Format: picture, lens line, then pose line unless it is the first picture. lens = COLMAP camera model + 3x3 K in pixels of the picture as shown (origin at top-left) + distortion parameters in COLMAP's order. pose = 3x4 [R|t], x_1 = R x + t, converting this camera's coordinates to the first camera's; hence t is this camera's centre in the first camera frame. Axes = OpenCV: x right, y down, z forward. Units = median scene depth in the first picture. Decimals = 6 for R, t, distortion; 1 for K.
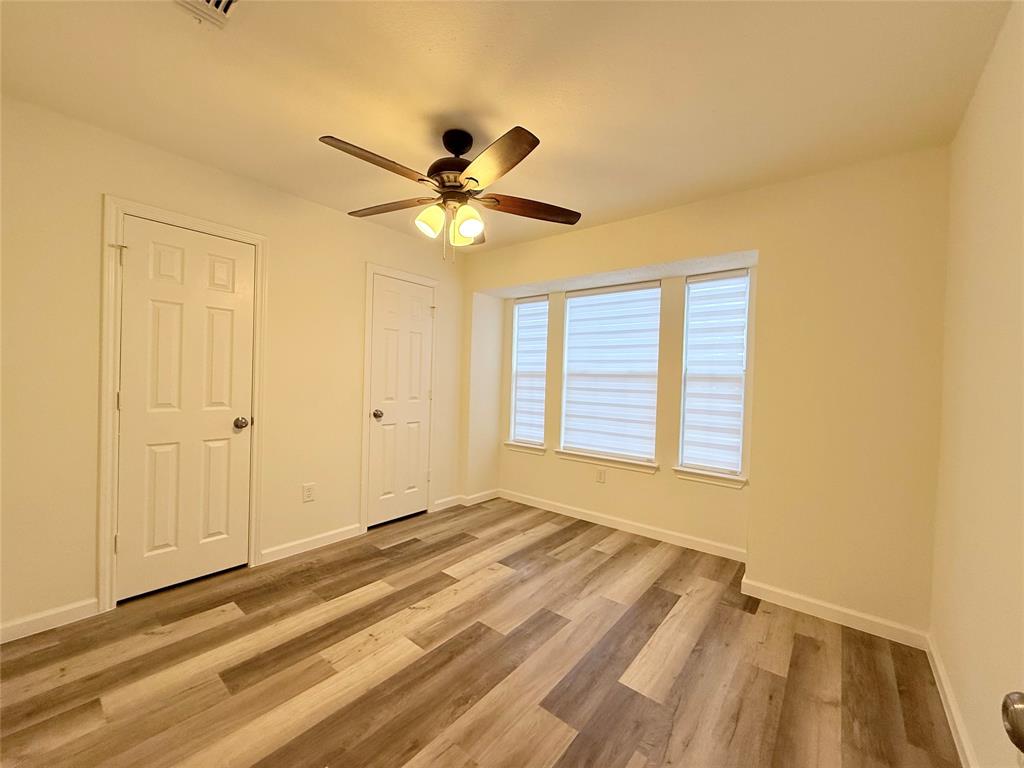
lens RADIAL K [[406.6, 0, 510.4], [0, 406.6, 383.8], [0, 0, 1]] dist [0.000686, 0.000477]
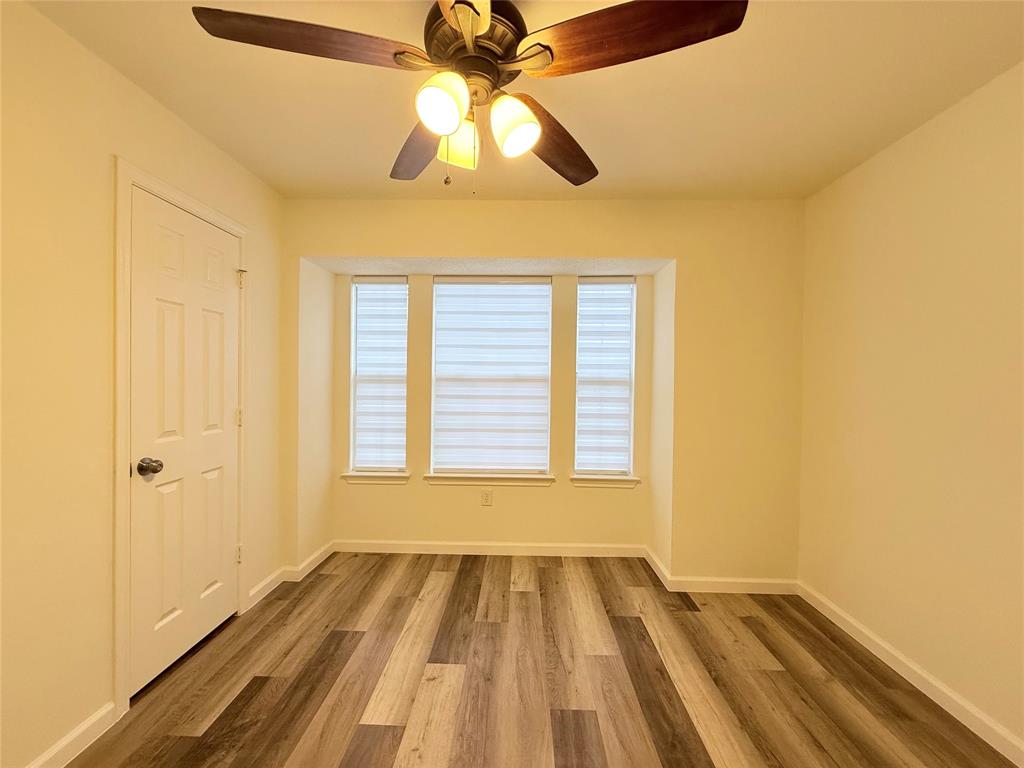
lens RADIAL K [[406.6, 0, 510.4], [0, 406.6, 383.8], [0, 0, 1]] dist [0.000686, 0.000477]
pose [[0.792063, -0.026470, 0.609865, -0.274808], [0.020646, 0.999649, 0.016574, -0.028029], [-0.610090, -0.000536, 0.792332, 0.323102]]
